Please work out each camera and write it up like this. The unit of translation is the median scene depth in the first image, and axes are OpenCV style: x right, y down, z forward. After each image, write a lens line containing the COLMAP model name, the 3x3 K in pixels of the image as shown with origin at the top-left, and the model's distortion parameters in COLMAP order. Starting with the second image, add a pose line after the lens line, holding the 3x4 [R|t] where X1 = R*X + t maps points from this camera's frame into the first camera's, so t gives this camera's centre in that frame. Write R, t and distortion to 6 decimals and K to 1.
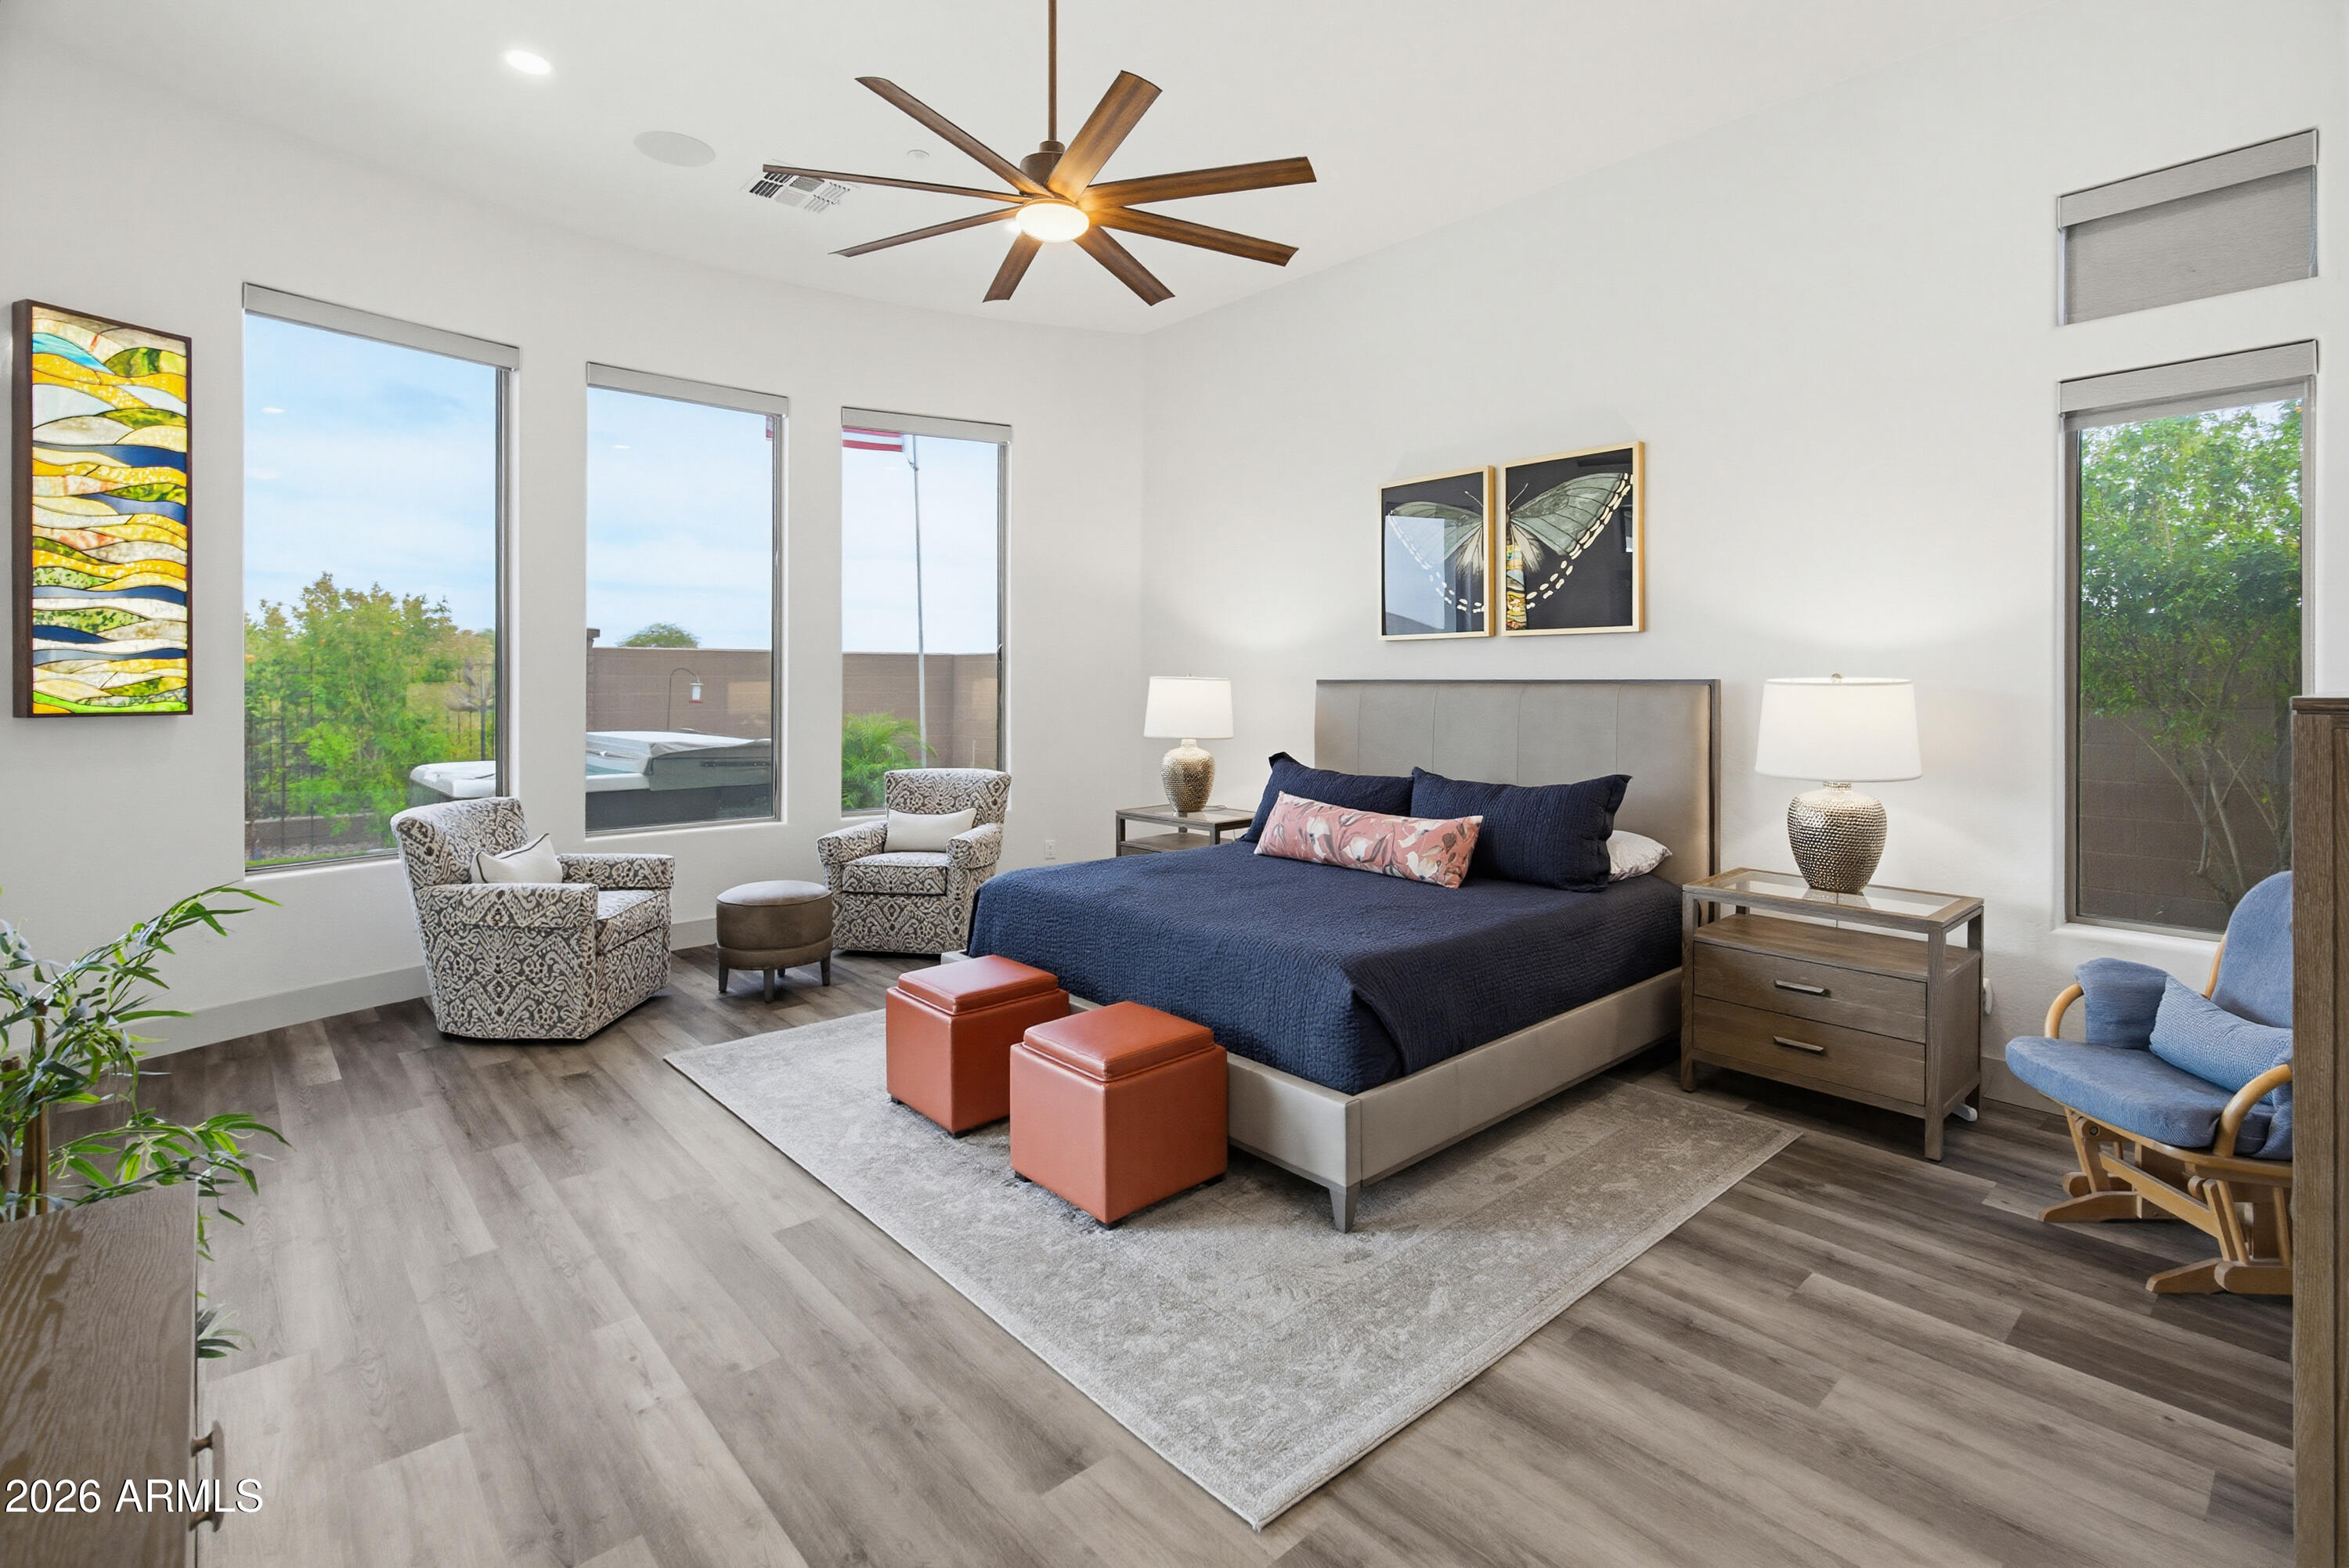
lens RADIAL K [[1088.3, 0, 1165.0], [0, 1088.3, 698.7], [0, 0, 1]] dist [0.002904, 0.000621]
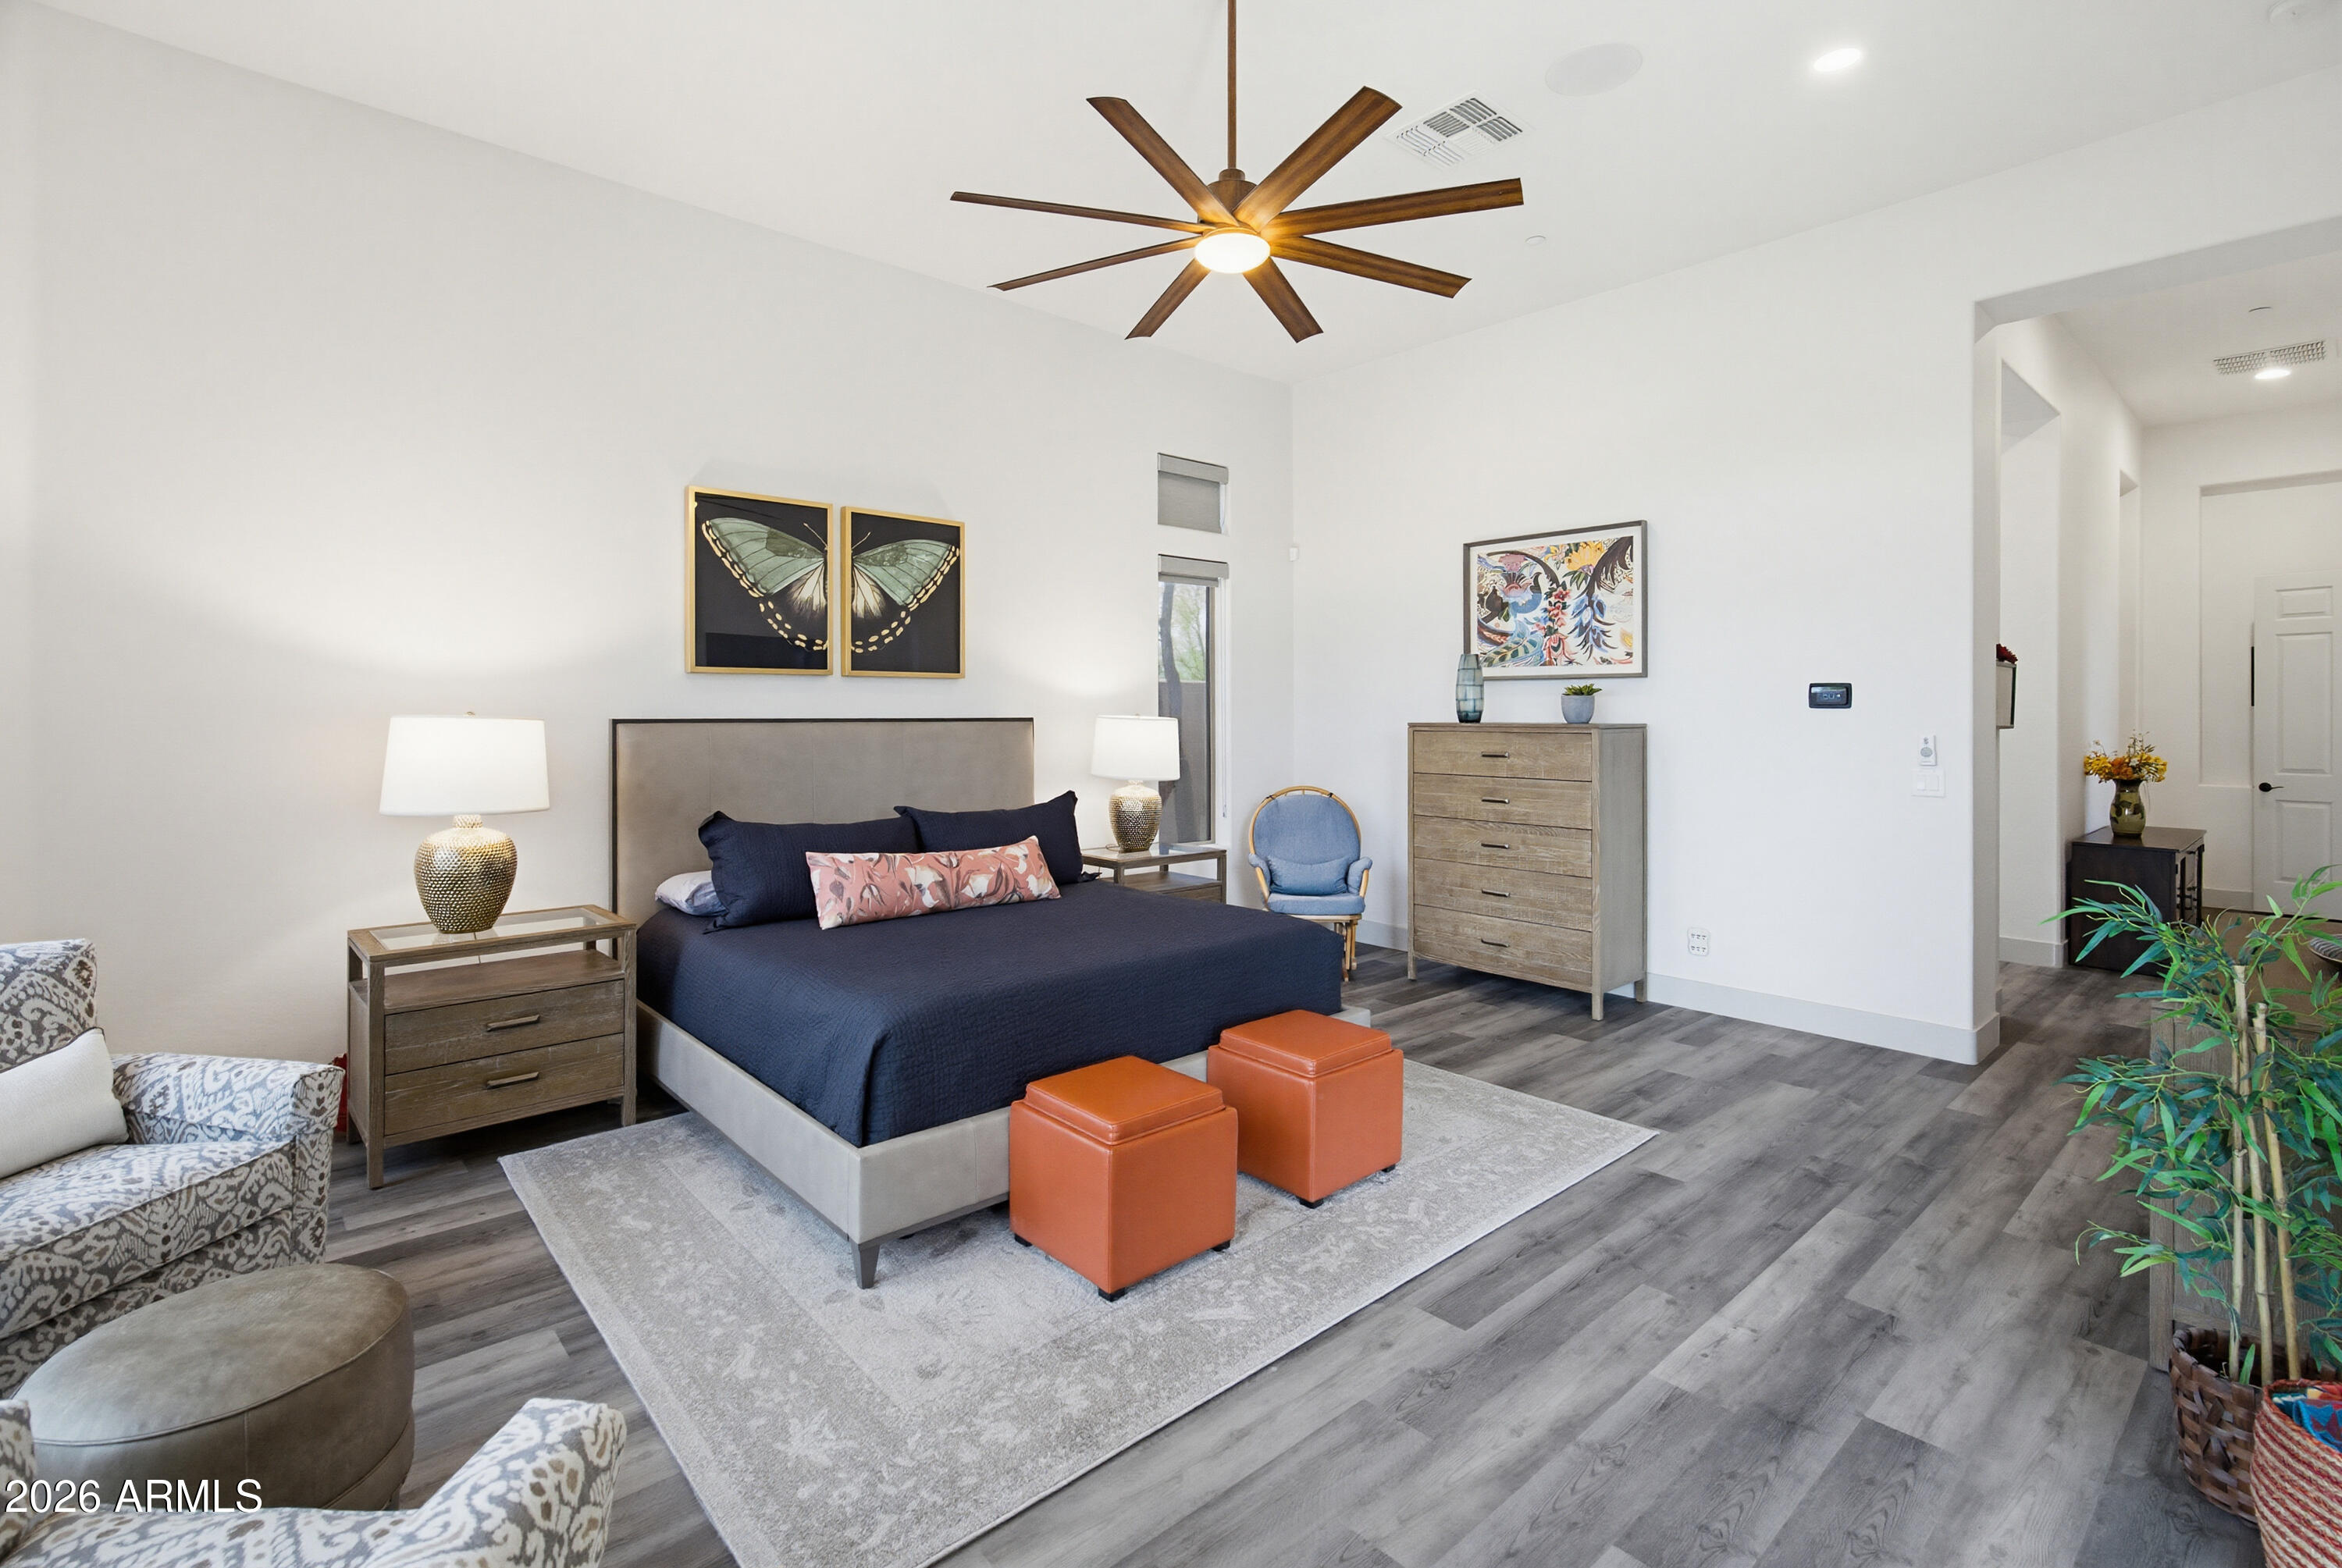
lens RADIAL K [[1067.6, 0, 1187.8], [0, 1067.6, 741.4], [0, 0, 1]] dist [0.000038, 0.000492]
pose [[-0.007802, -0.025831, 0.999636, -0.883860], [0.016282, 0.999531, 0.025955, -0.021150], [-0.999837, 0.016478, -0.007378, 0.875902]]
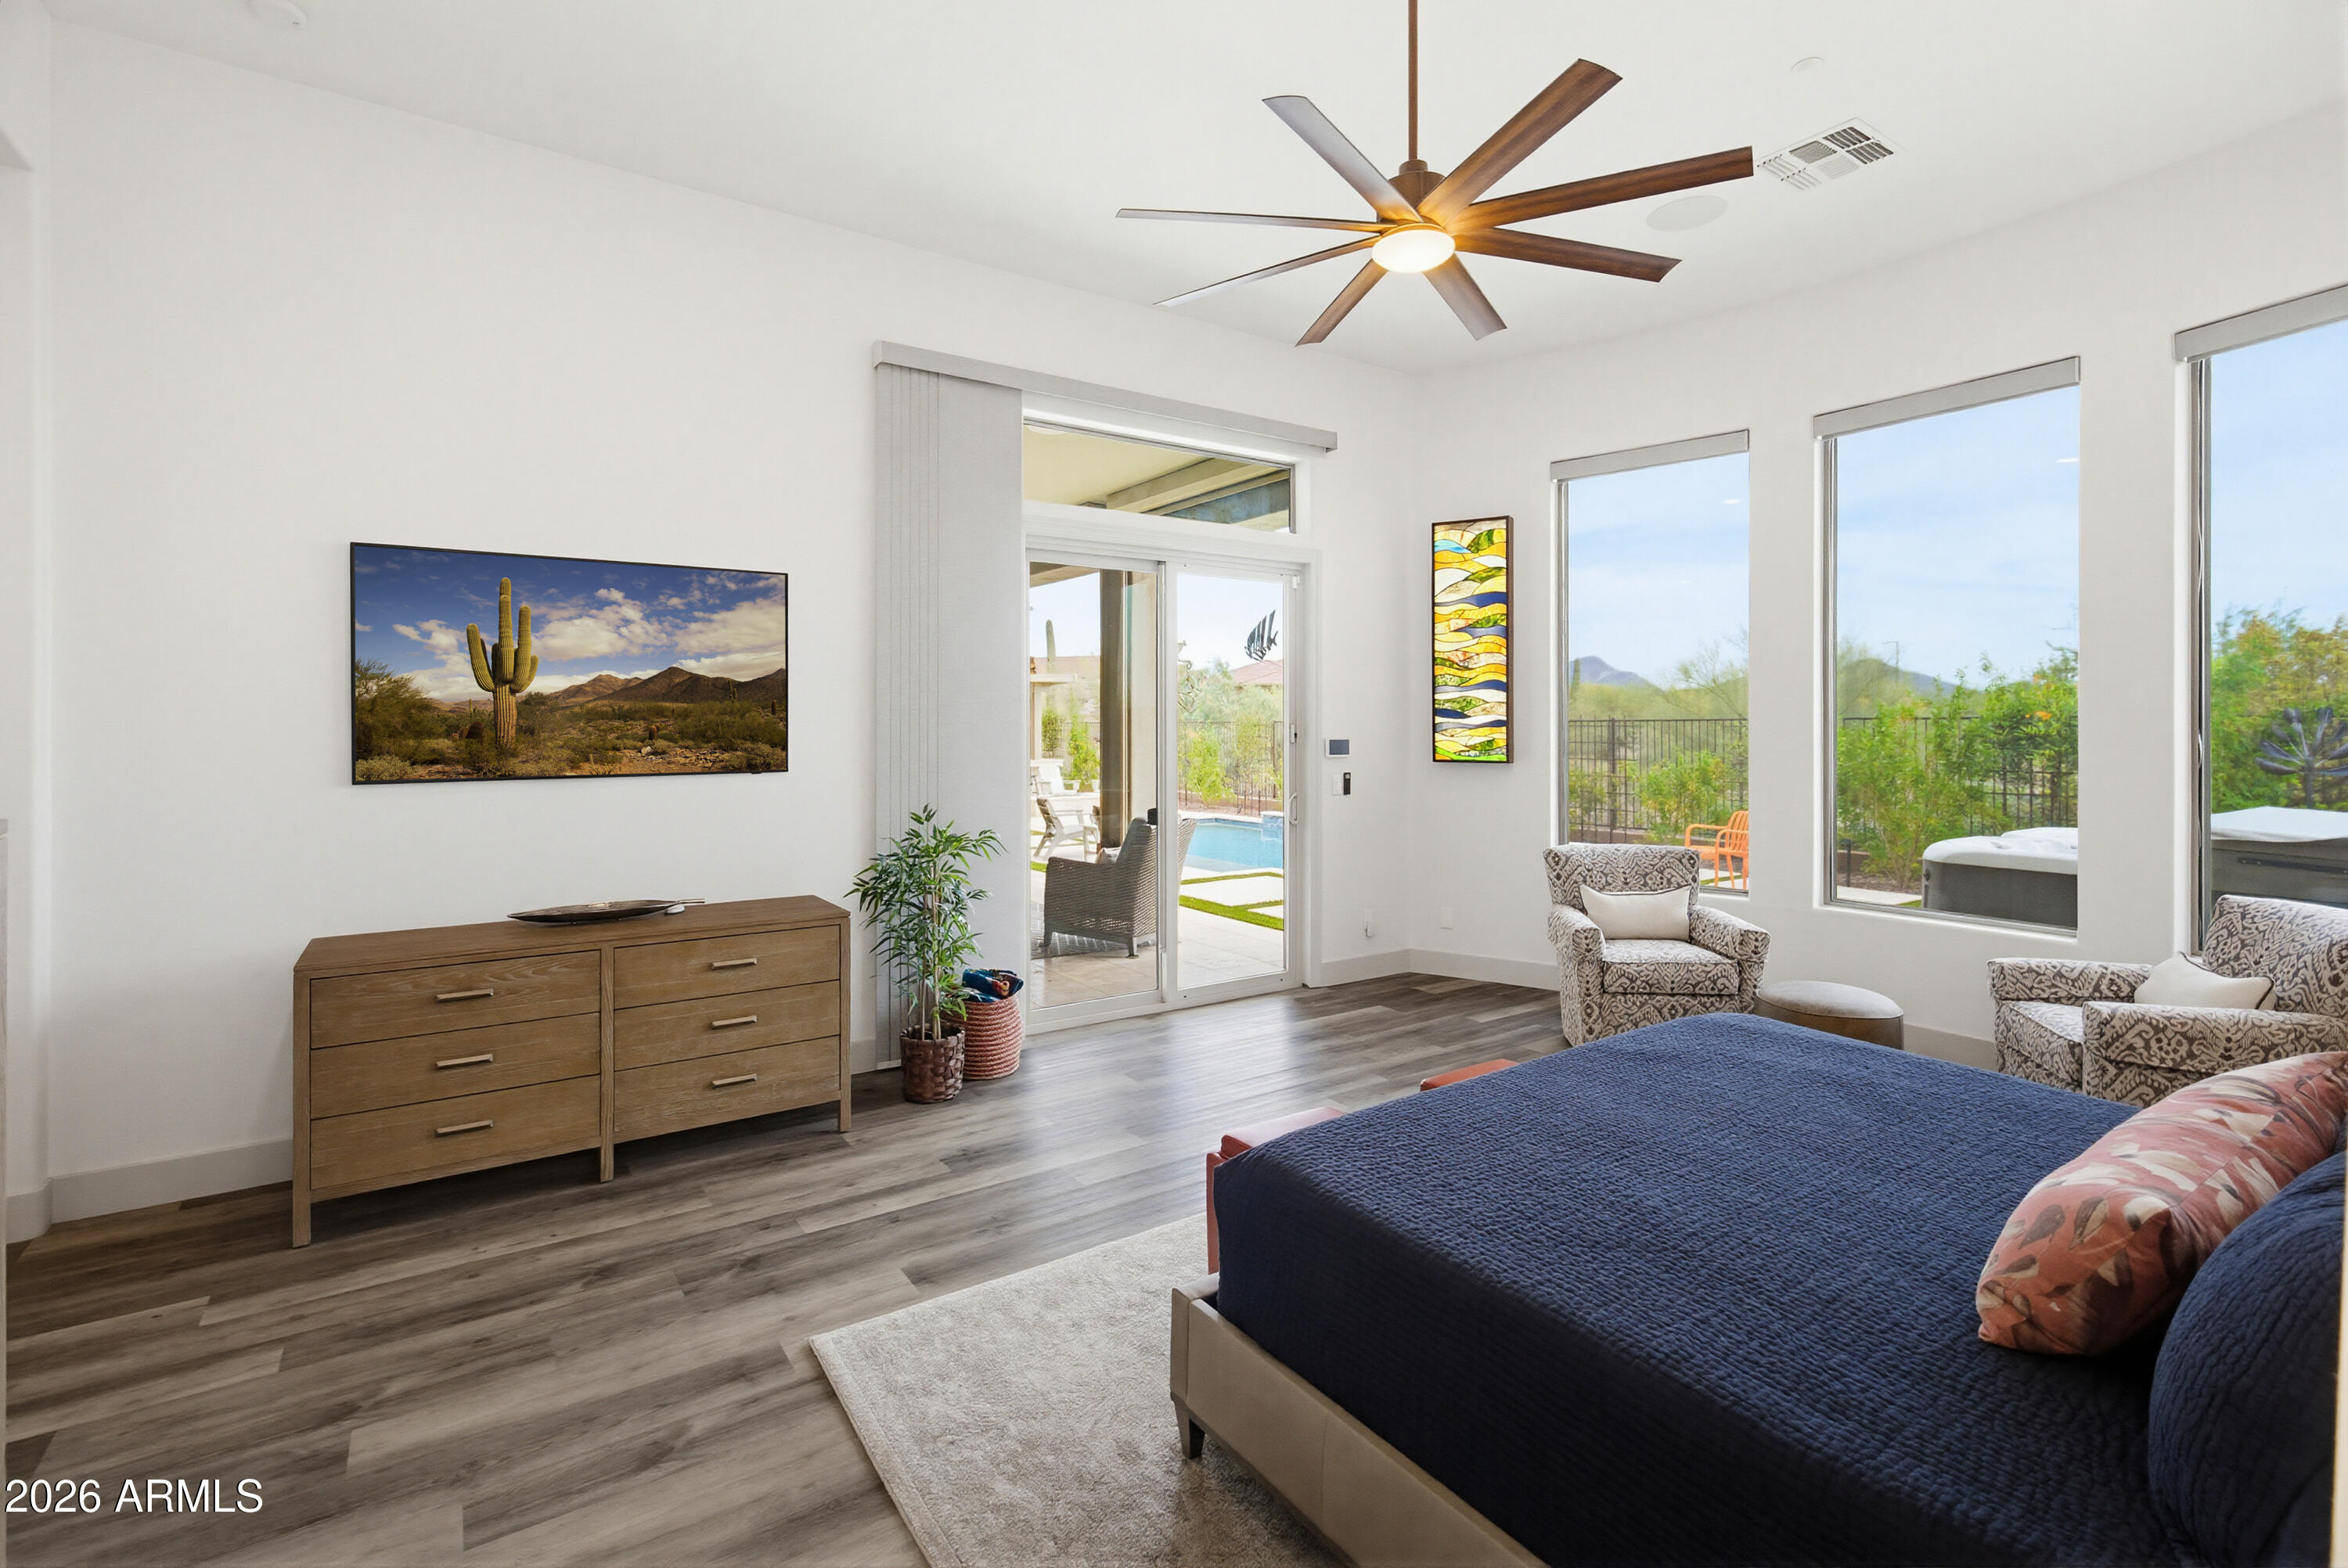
lens RADIAL K [[1070.3, 0, 1190.9], [0, 1070.3, 741.3], [0, 0, 1]] dist [0.000038, 0.000492]
pose [[-0.119037, 0.010513, -0.992834, 0.665716], [-0.013998, 0.999827, 0.012265, -0.029696], [0.992791, 0.015358, -0.118870, 0.770910]]
